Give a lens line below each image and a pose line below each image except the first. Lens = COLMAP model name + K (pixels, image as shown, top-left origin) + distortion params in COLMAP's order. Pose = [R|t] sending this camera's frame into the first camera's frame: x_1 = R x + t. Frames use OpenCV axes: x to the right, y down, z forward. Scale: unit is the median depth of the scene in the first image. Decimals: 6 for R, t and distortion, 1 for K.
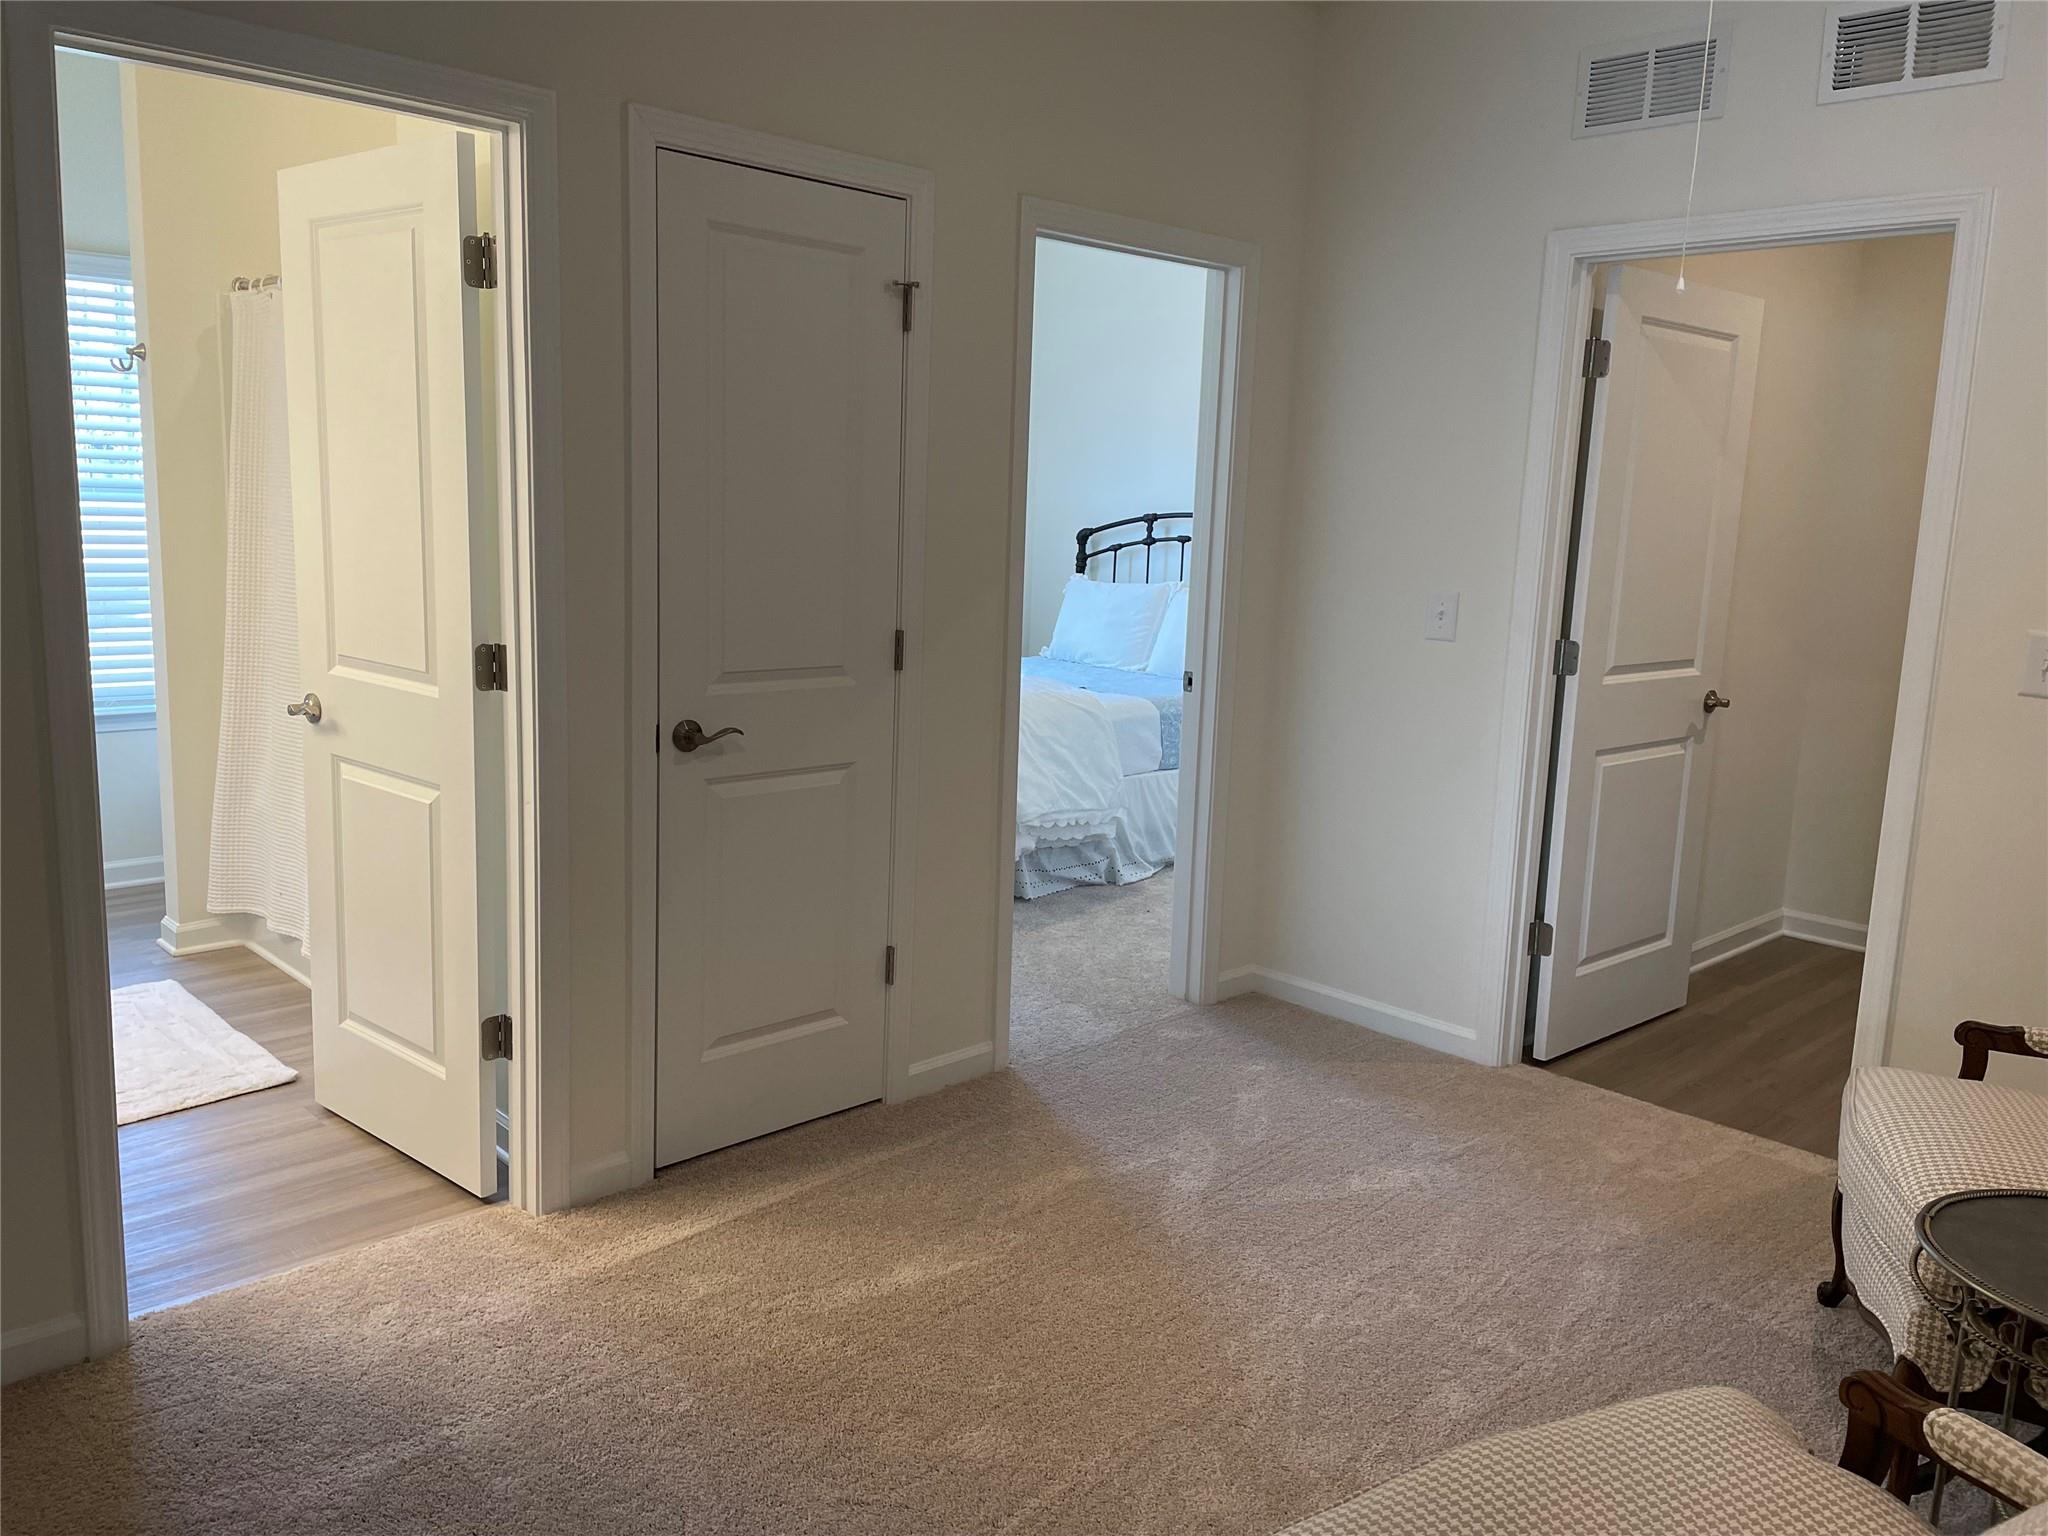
lens RADIAL K [[1549.2, 0, 1022.8], [0, 1549.2, 759.0], [0, 0, 1]] dist [0.072182, -0.057173]
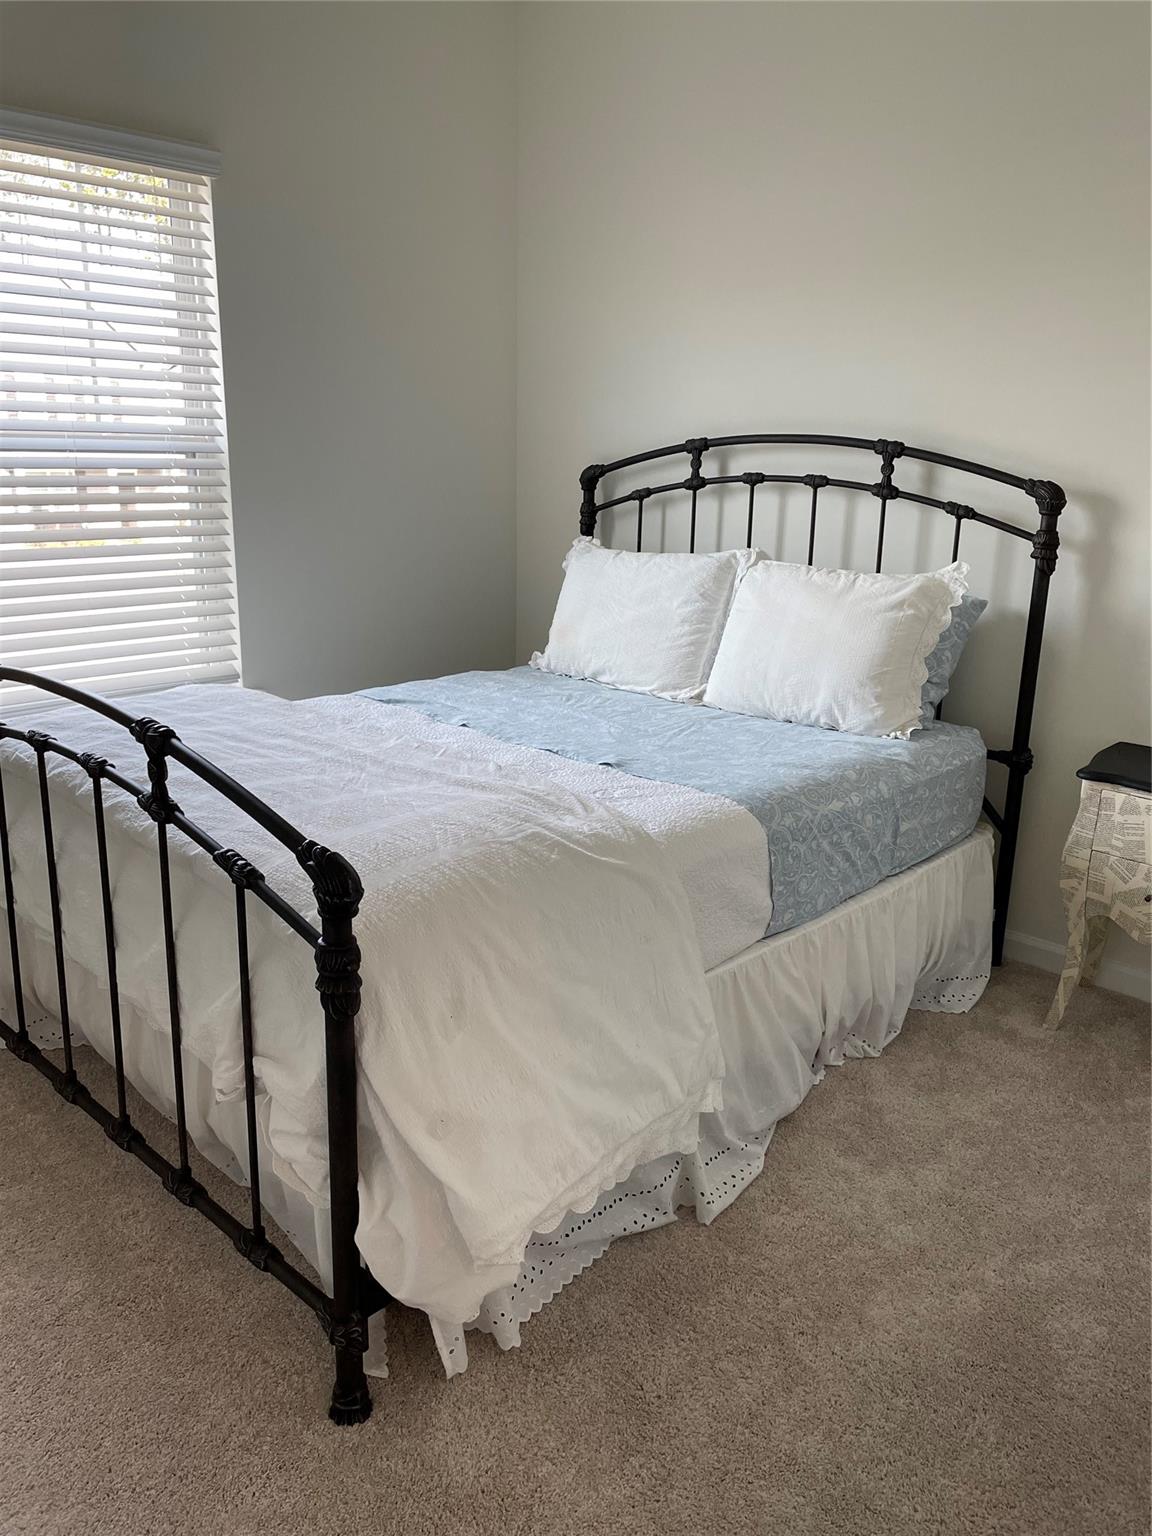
lens RADIAL K [[1161.9, 0, 578.2], [0, 1161.9, 763.4], [0, 0, 1]] dist [0.072182, -0.057173]
pose [[0.998718, -0.029972, 0.040795, 0.010554], [0.025919, 0.994997, 0.096480, -0.073337], [-0.043483, -0.095299, 0.994499, 0.514378]]
